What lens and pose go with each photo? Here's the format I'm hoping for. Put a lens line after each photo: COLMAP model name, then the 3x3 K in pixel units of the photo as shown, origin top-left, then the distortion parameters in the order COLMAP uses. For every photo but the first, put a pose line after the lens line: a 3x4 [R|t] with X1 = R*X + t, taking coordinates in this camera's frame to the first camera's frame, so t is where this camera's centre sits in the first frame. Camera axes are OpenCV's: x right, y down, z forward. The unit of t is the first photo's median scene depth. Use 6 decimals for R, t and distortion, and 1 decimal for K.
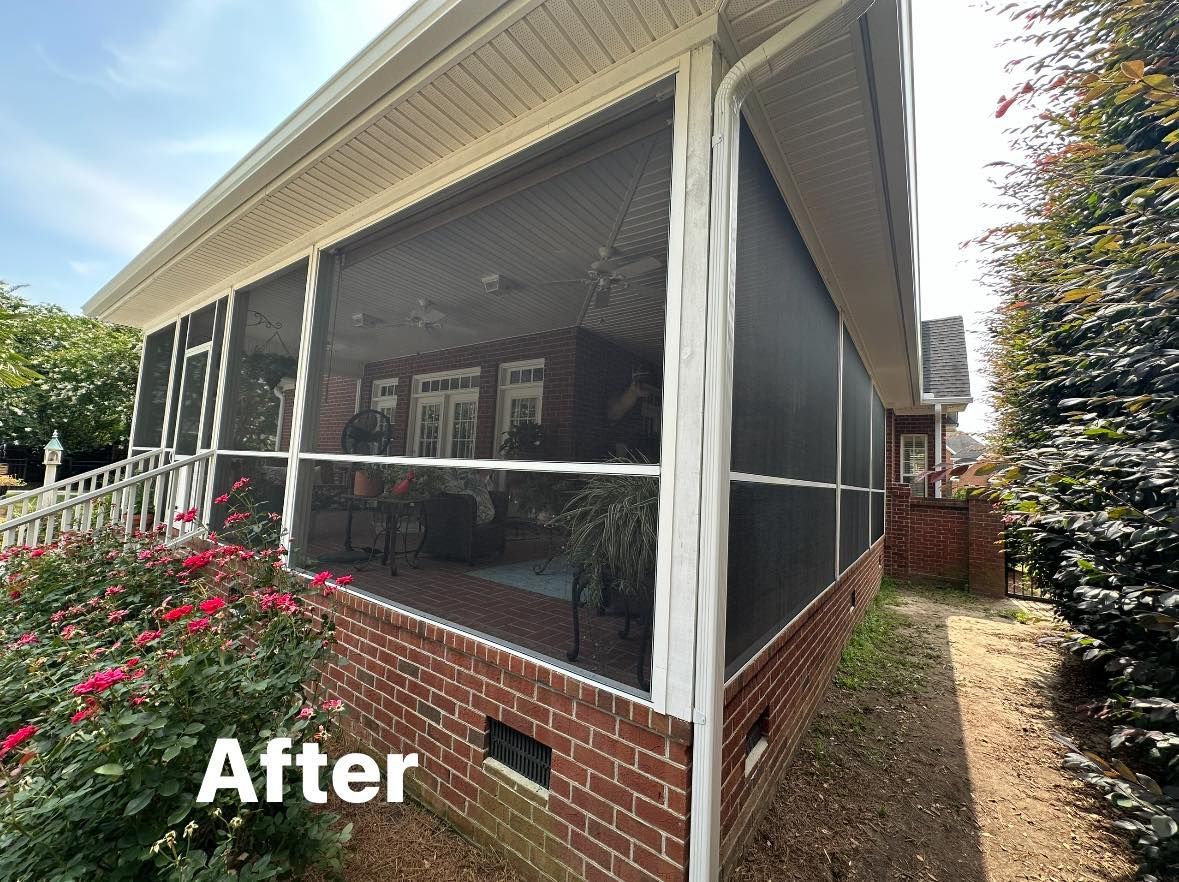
lens RADIAL K [[468.4, 0, 589.5], [0, 468.4, 441.0], [0, 0, 1]] dist [-0.001909, 0.000440]
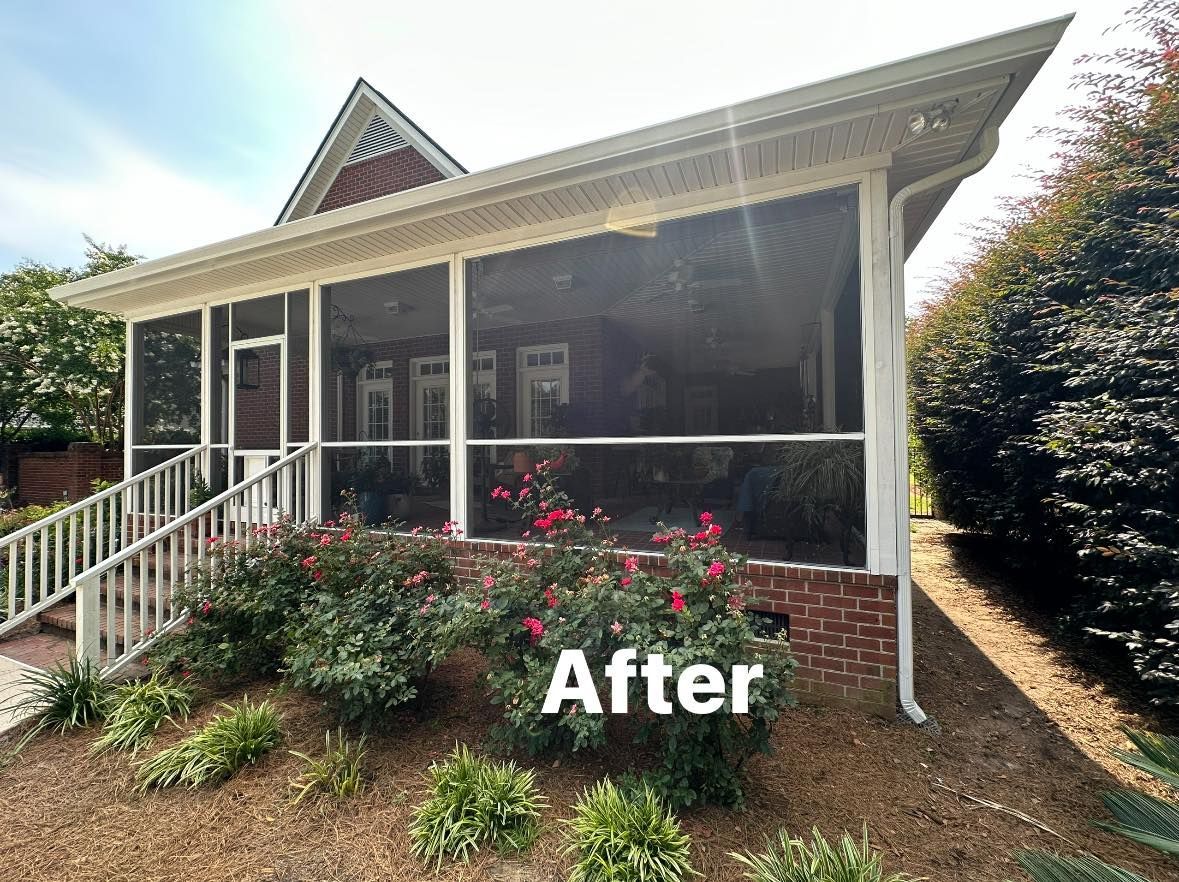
lens RADIAL K [[468.4, 0, 589.5], [0, 468.4, 441.0], [0, 0, 1]] dist [-0.001909, 0.000440]
pose [[0.970317, -0.059700, 0.234354, -0.774317], [0.044296, 0.996531, 0.070458, -0.051955], [-0.237747, -0.057986, 0.969595, -0.249544]]
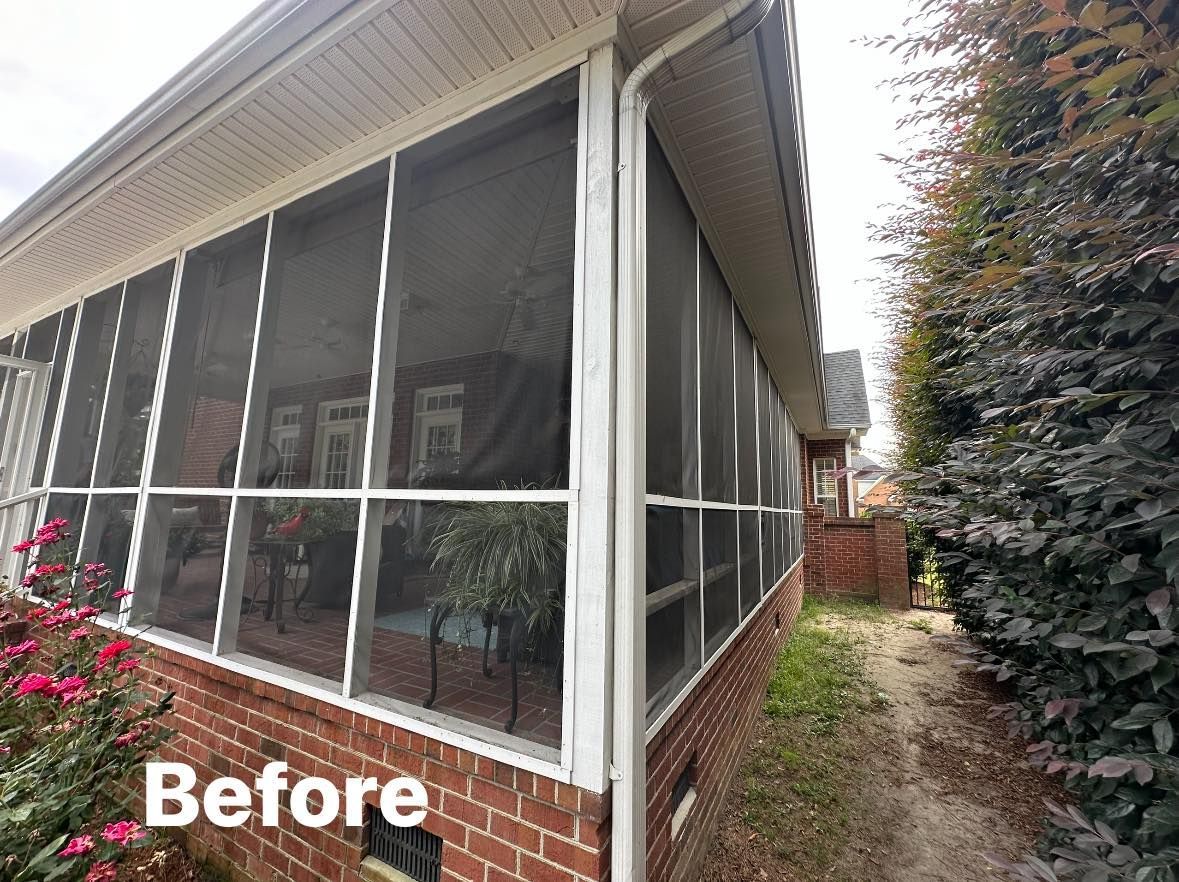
lens RADIAL K [[468.4, 0, 589.5], [0, 468.4, 441.0], [0, 0, 1]] dist [-0.001909, 0.000440]
pose [[0.989673, -0.011194, 0.142909, 0.046887], [0.020230, 0.997875, -0.061933, 0.010089], [-0.141912, 0.064185, 0.987796, 0.075922]]
